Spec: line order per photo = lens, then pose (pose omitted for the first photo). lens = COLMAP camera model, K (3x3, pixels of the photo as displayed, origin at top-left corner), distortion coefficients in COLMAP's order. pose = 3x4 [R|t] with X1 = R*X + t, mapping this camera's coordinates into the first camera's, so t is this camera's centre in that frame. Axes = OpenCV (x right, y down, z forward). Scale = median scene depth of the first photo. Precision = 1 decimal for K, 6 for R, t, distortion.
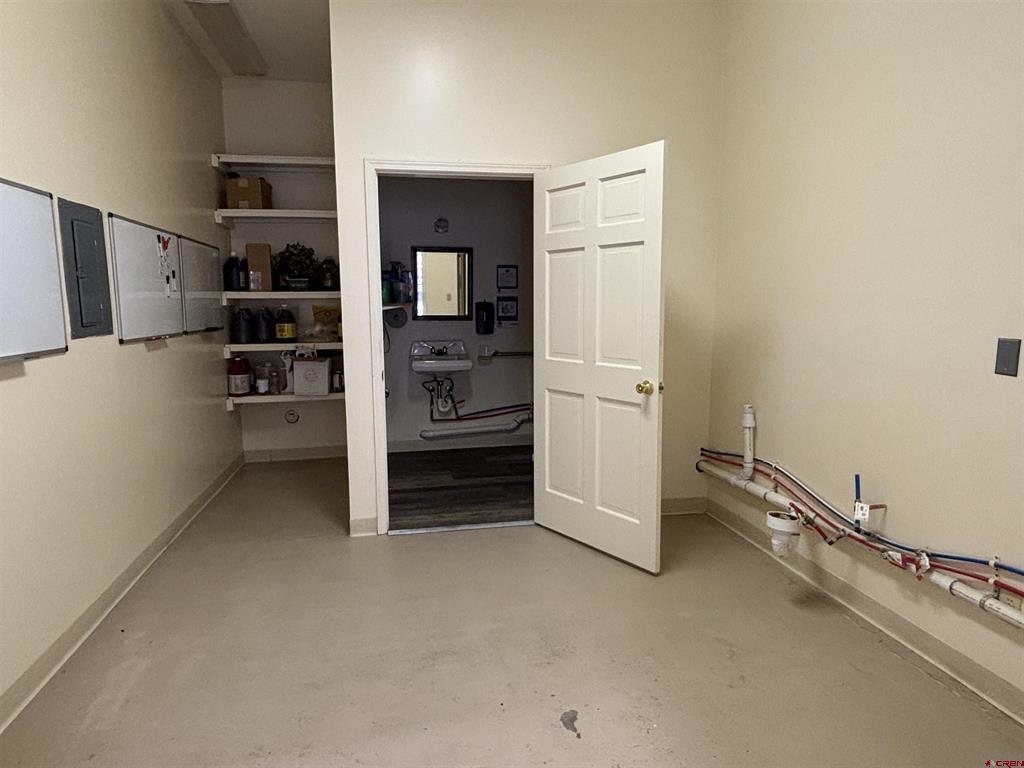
lens RADIAL K [[630.3, 0, 508.4], [0, 630.3, 384.6], [0, 0, 1]] dist [0.009076, 0.000376]
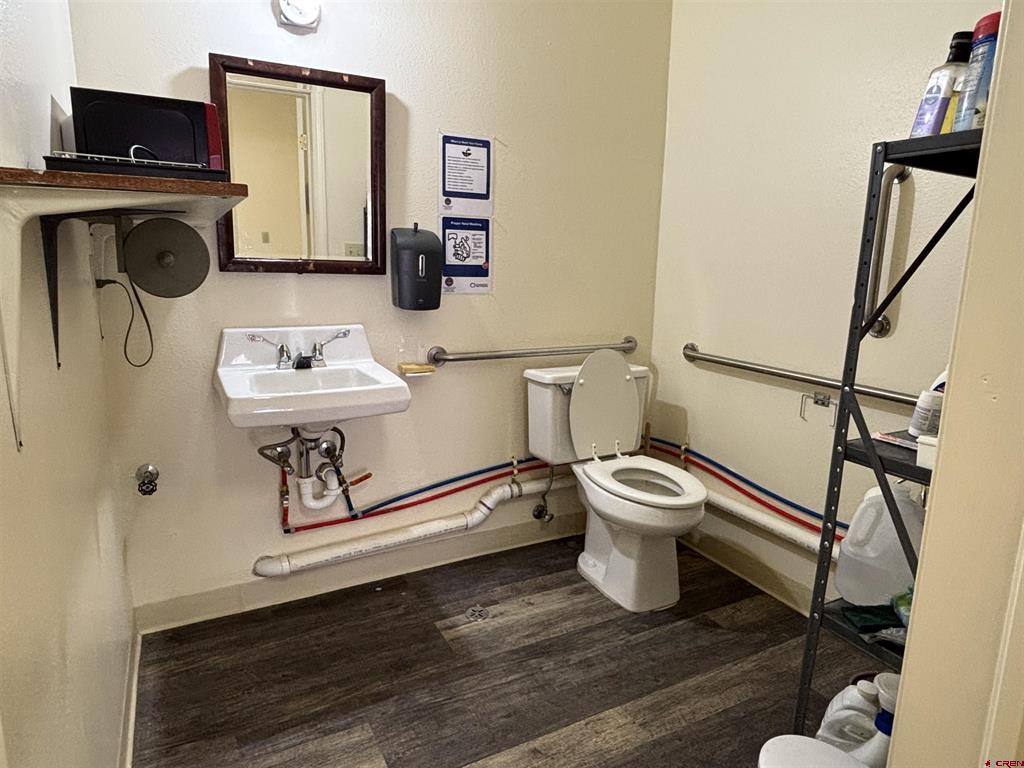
lens RADIAL K [[630.3, 0, 518.6], [0, 630.3, 384.7], [0, 0, 1]] dist [0.009076, 0.000376]
pose [[0.960620, -0.034792, 0.275679, -0.087190], [0.013644, 0.996839, 0.078265, -0.062736], [-0.277531, -0.071422, 0.958058, 0.589922]]
